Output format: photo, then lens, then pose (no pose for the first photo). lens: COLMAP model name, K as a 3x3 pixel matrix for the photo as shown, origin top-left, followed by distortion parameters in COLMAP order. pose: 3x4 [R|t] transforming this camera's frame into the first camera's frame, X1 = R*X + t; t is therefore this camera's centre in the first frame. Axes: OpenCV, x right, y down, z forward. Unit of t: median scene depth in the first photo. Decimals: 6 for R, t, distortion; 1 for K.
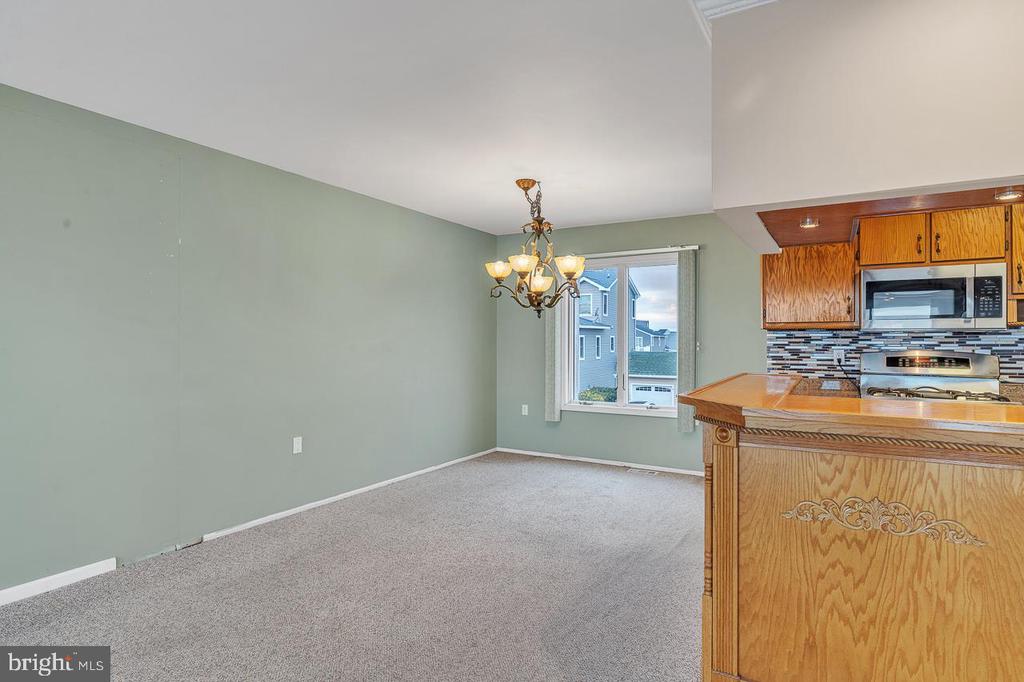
lens RADIAL K [[560.2, 0, 512.0], [0, 560.2, 341.0], [0, 0, 1]] dist [-0.001047, -0.000526]
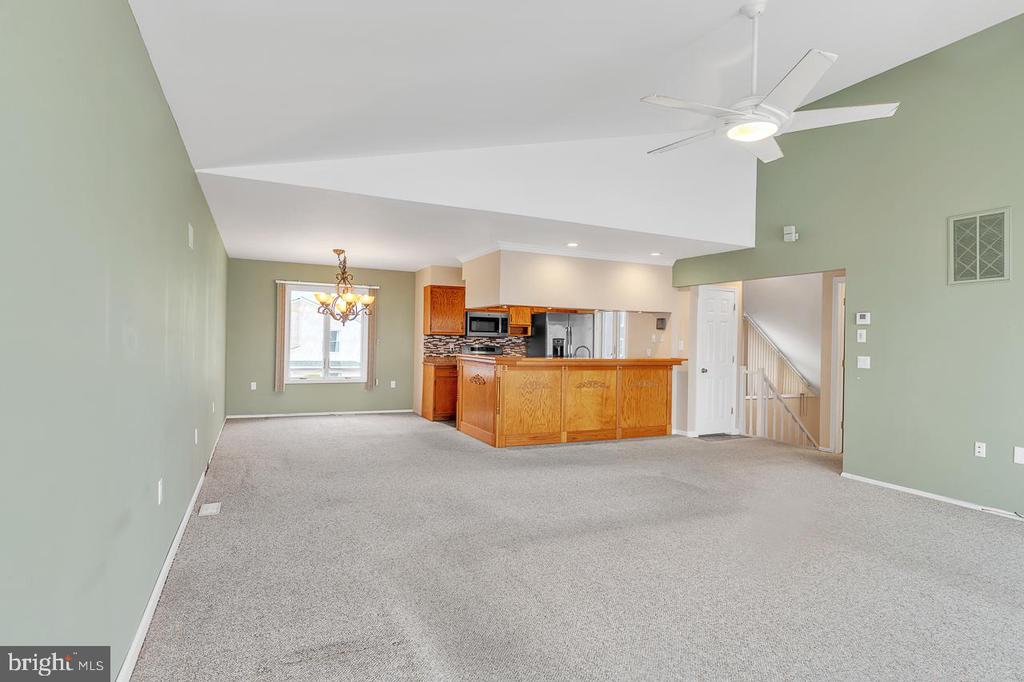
lens RADIAL K [[560.2, 0, 512.0], [0, 560.2, 341.0], [0, 0, 1]] dist [-0.001047, -0.000526]
pose [[0.566707, 0.007528, 0.823885, -1.184381], [-0.021732, 0.999747, 0.005814, -0.015966], [-0.823632, -0.021200, 0.566728, -0.502303]]
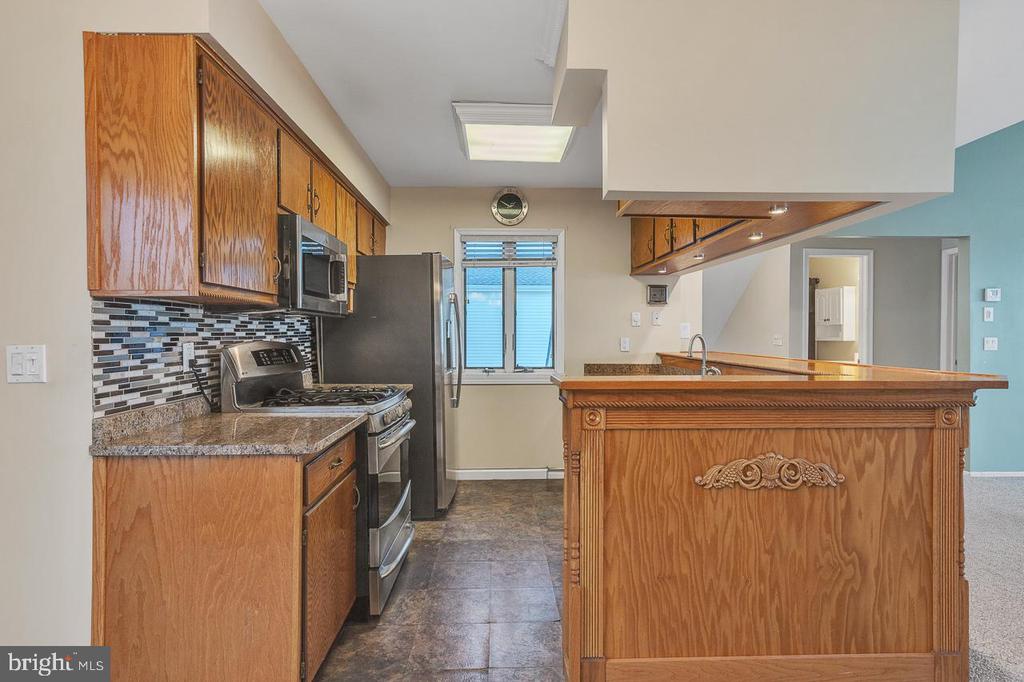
lens RADIAL K [[560.2, 0, 512.0], [0, 560.2, 341.0], [0, 0, 1]] dist [-0.001047, -0.000526]
pose [[-0.549866, -0.015094, 0.835117, -0.030925], [-0.004532, 0.999876, 0.015087, 0.004412], [-0.835241, 0.004511, -0.549866, 1.063420]]
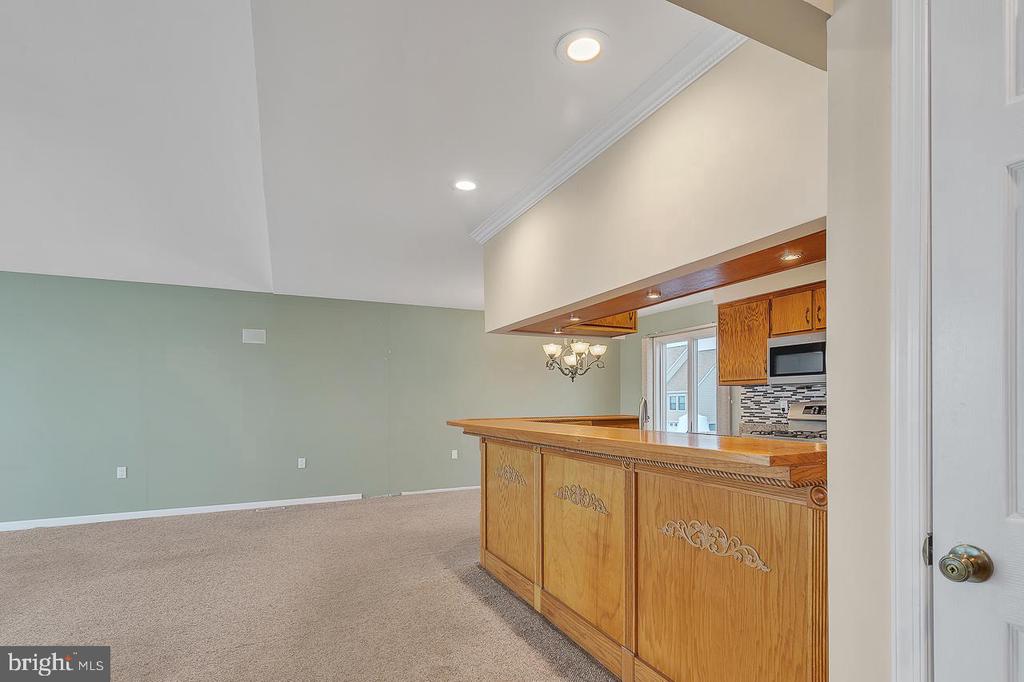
lens RADIAL K [[496.1, 0, 513.2], [0, 496.1, 402.5], [0, 0, 1]] dist [0.000041, -0.000018]
pose [[0.831347, -0.004882, -0.555733, 0.715135], [0.010091, 0.999929, 0.006312, 0.006328], [0.555663, -0.010855, 0.831337, -0.259168]]
